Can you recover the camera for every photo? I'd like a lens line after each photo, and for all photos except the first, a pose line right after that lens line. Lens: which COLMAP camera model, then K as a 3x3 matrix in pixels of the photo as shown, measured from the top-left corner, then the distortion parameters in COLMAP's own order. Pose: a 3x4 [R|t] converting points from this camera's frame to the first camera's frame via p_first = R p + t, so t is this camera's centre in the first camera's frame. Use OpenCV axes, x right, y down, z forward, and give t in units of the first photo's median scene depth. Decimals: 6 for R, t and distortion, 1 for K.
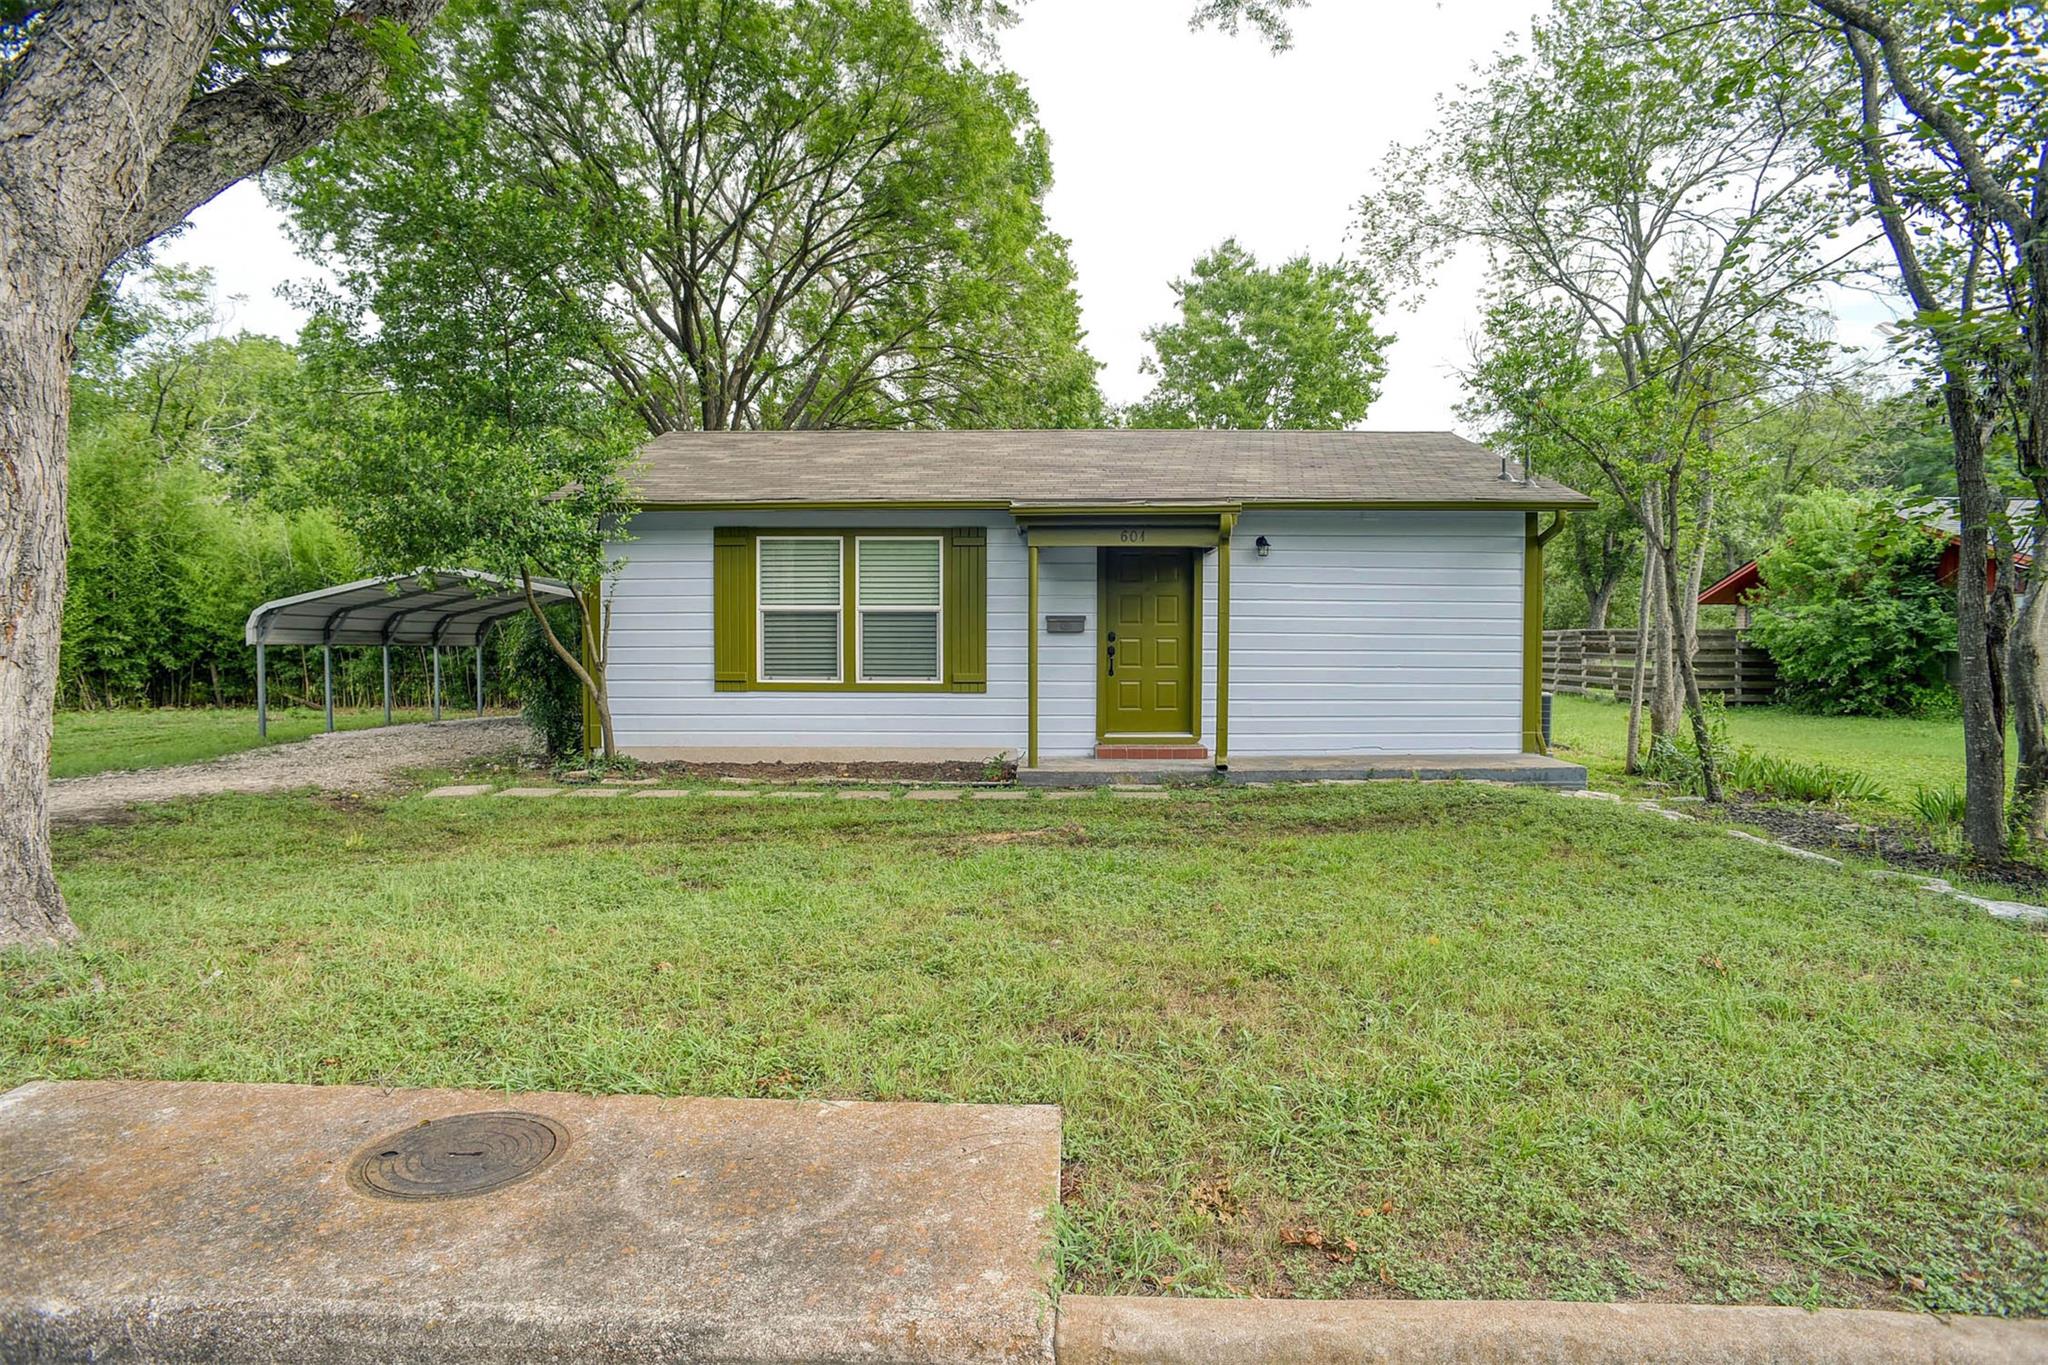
lens RADIAL K [[1210.0, 0, 1032.8], [0, 1210.0, 674.9], [0, 0, 1]] dist [-0.076945, 0.048277]
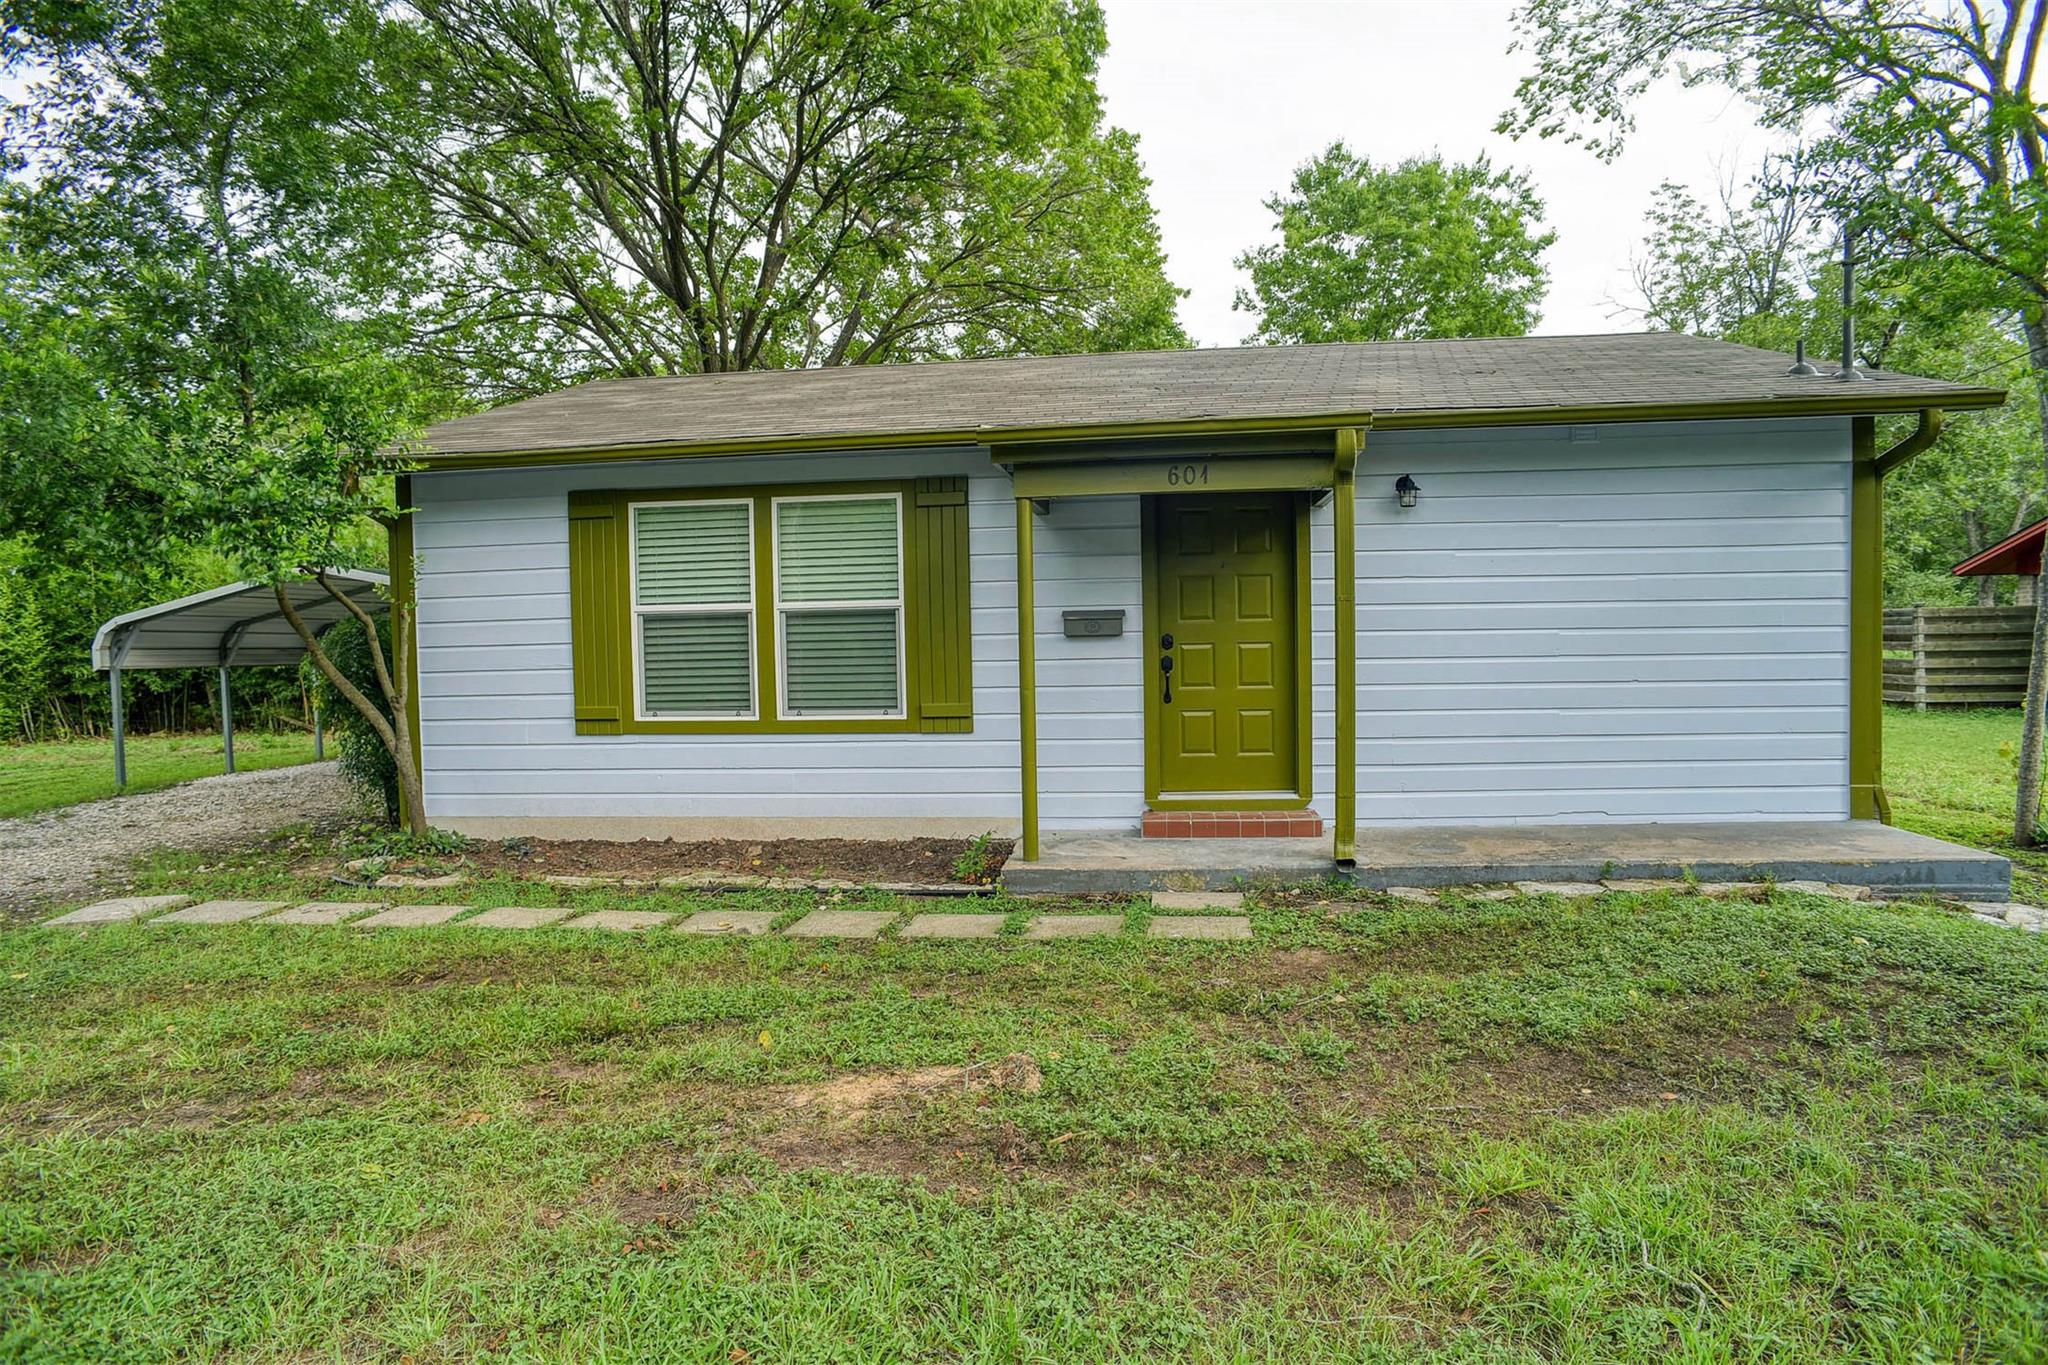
lens RADIAL K [[1210.0, 0, 1031.5], [0, 1210.0, 692.0], [0, 0, 1]] dist [-0.076945, 0.048277]
pose [[0.995235, -0.017910, -0.095846, 0.054792], [0.019855, 0.999615, 0.019387, -0.018639], [0.095462, -0.021197, 0.995207, 0.358963]]
